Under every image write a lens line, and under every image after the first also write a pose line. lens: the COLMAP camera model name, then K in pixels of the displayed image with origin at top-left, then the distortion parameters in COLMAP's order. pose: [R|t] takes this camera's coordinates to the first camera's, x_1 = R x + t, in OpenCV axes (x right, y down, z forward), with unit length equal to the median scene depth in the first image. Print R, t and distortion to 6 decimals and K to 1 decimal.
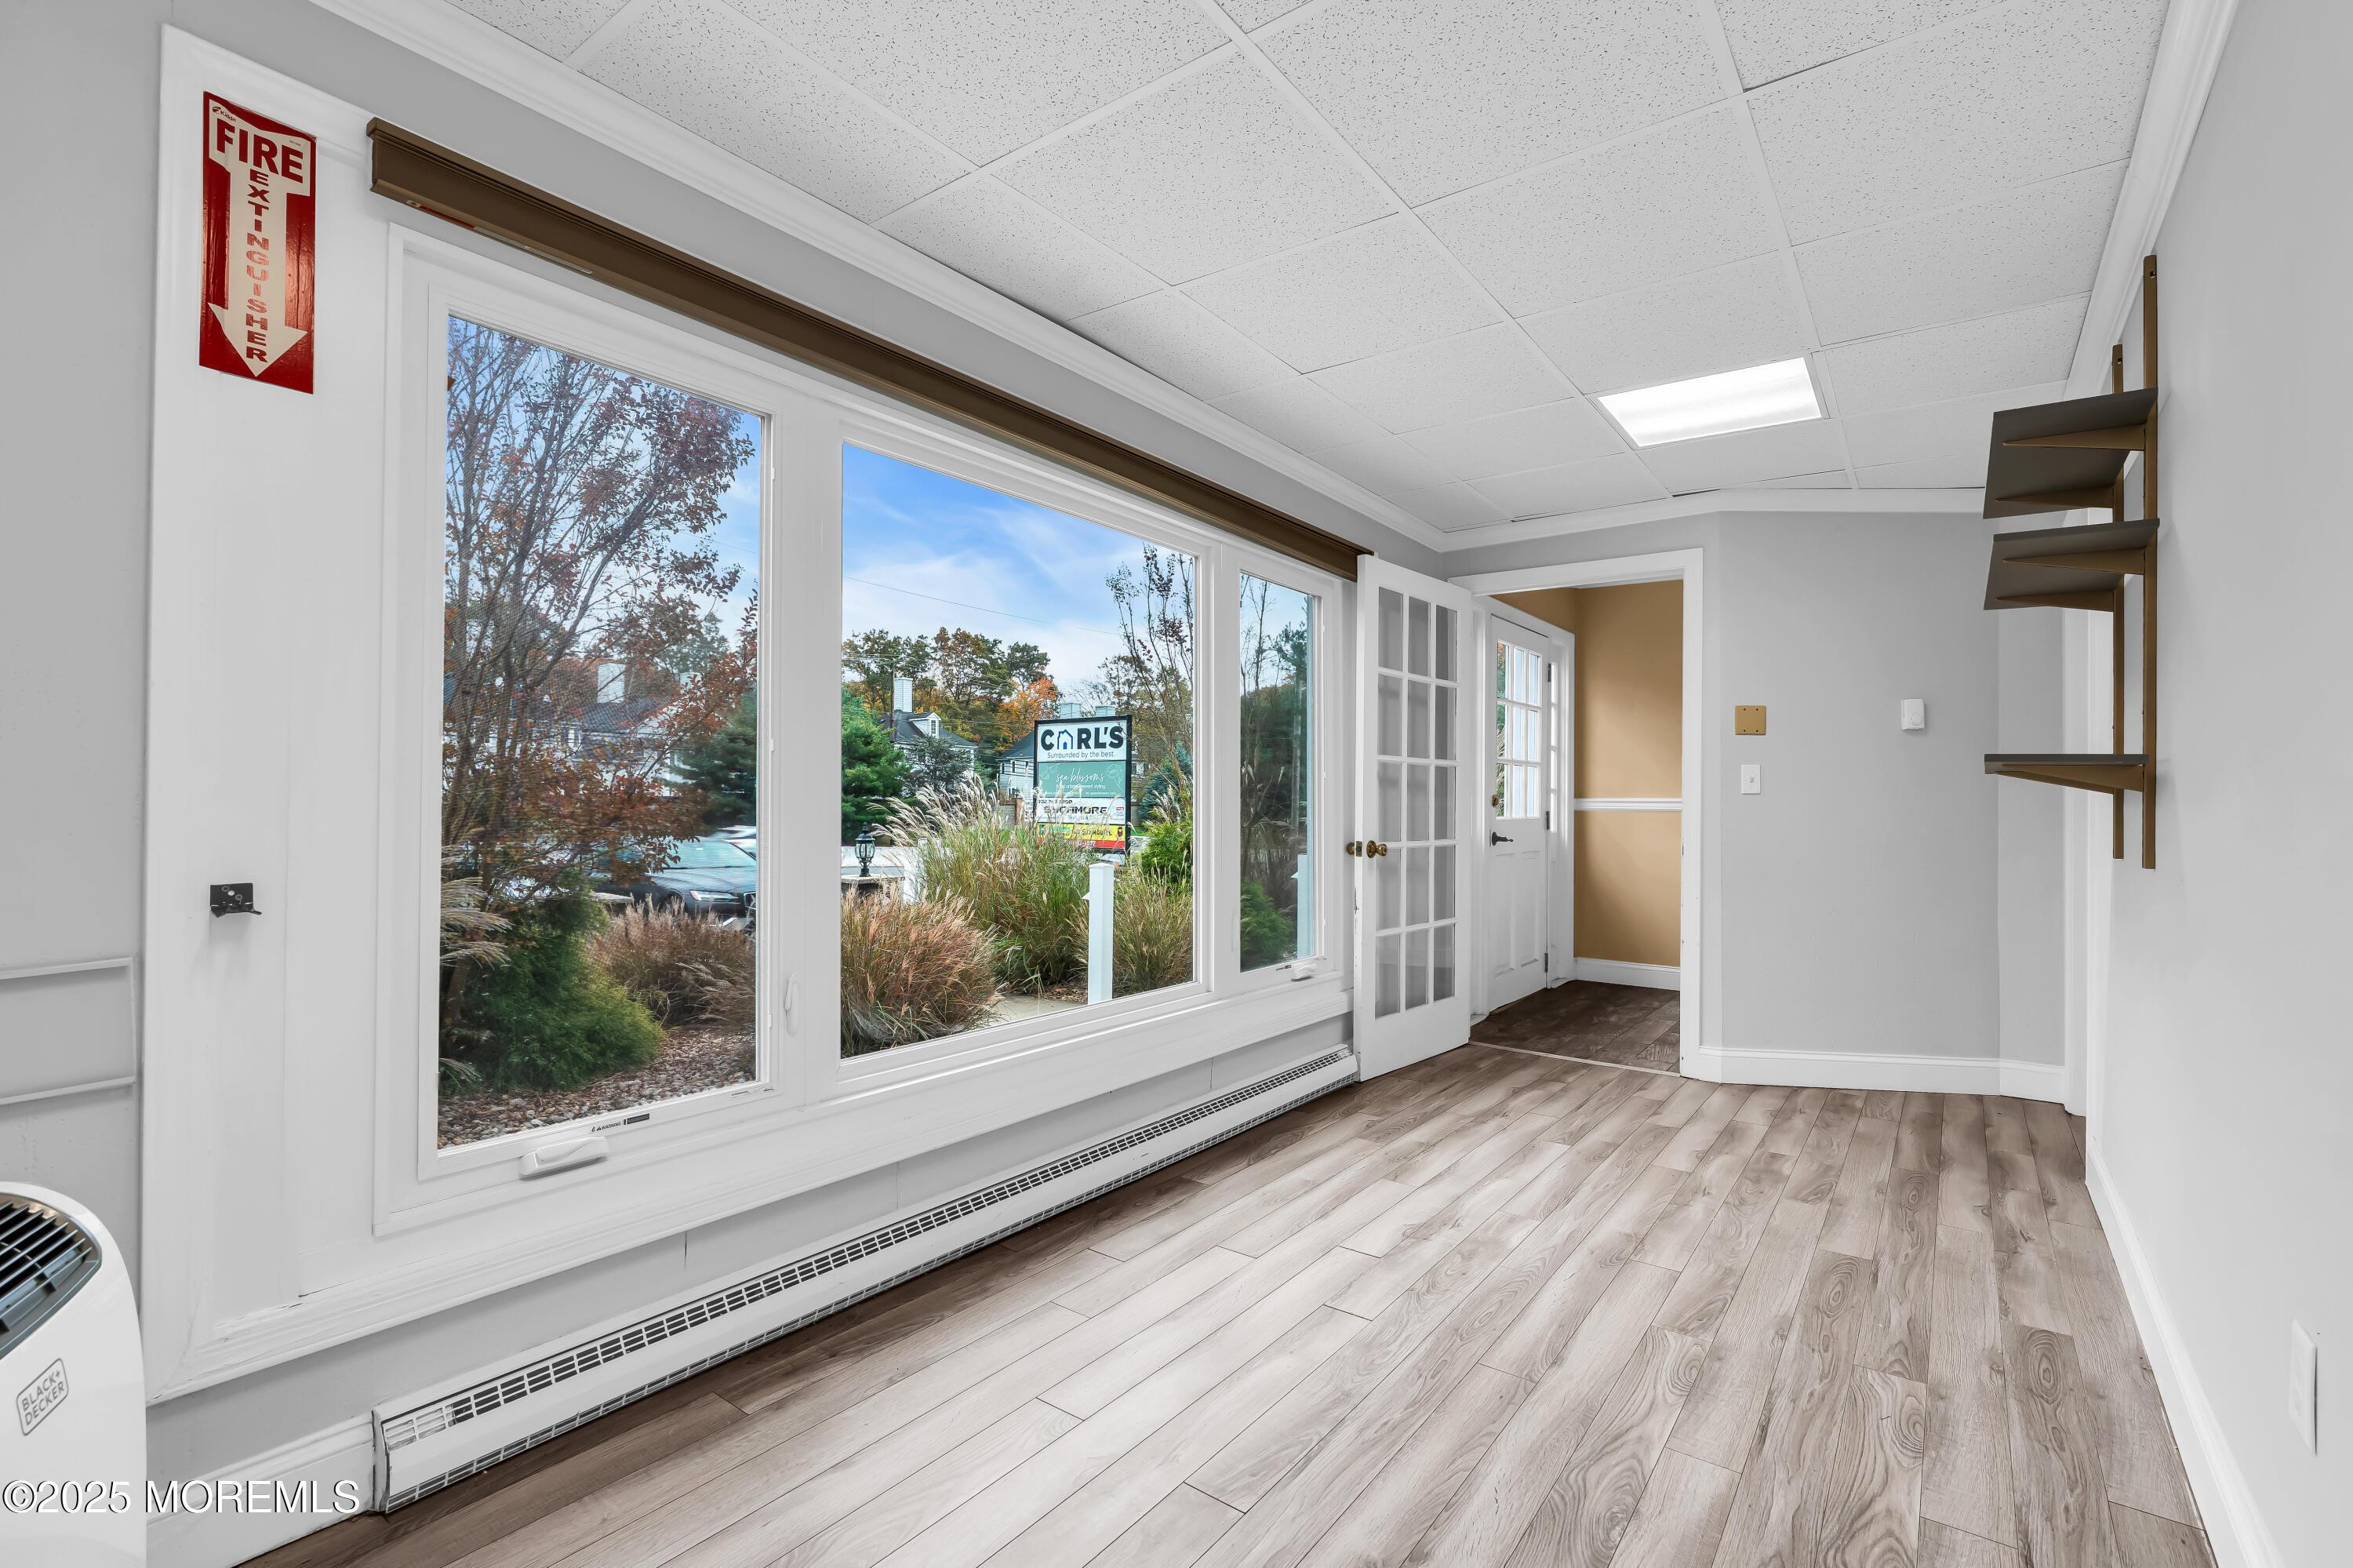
lens RADIAL K [[1049.2, 0, 1177.1], [0, 1049.2, 791.6], [0, 0, 1]] dist [-0.010386, 0.003916]
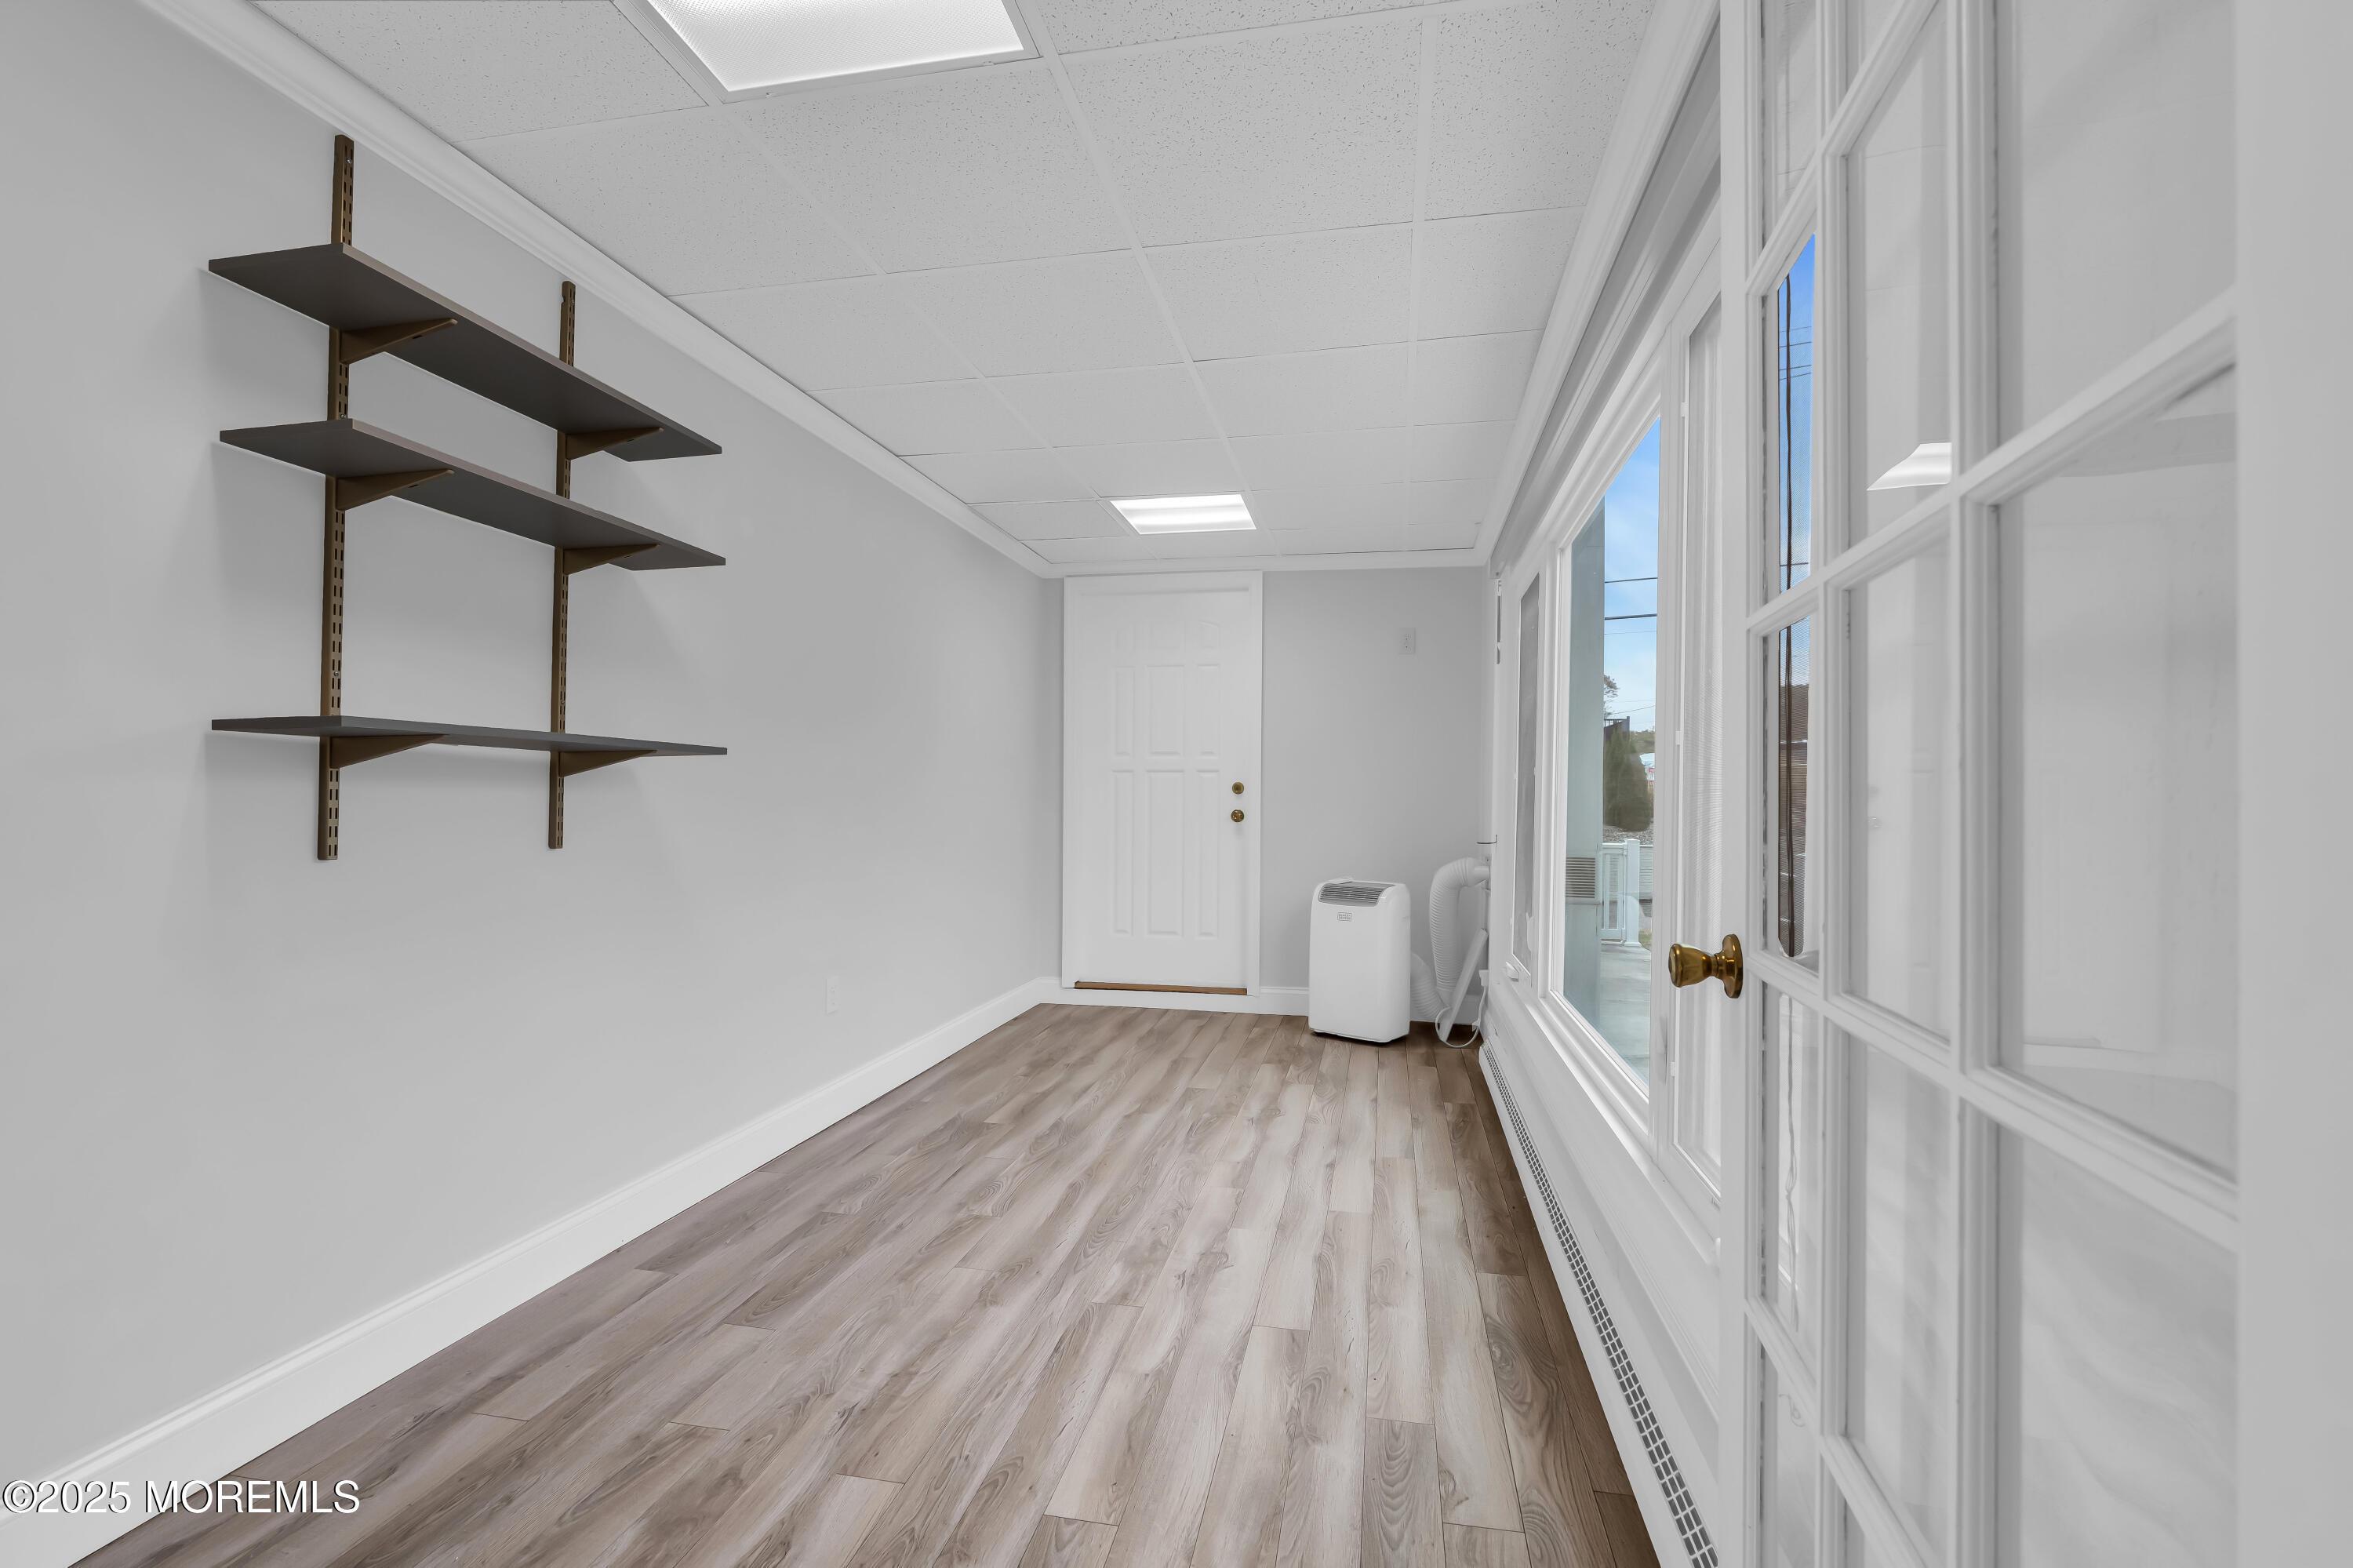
lens RADIAL K [[1049.2, 0, 1174.9], [0, 1049.2, 793.6], [0, 0, 1]] dist [-0.010386, 0.003916]
pose [[-0.902582, -0.021047, -0.430003, 0.696164], [-0.012711, 0.999672, -0.022250, 0.029031], [0.430330, -0.014616, -0.902553, 1.900686]]
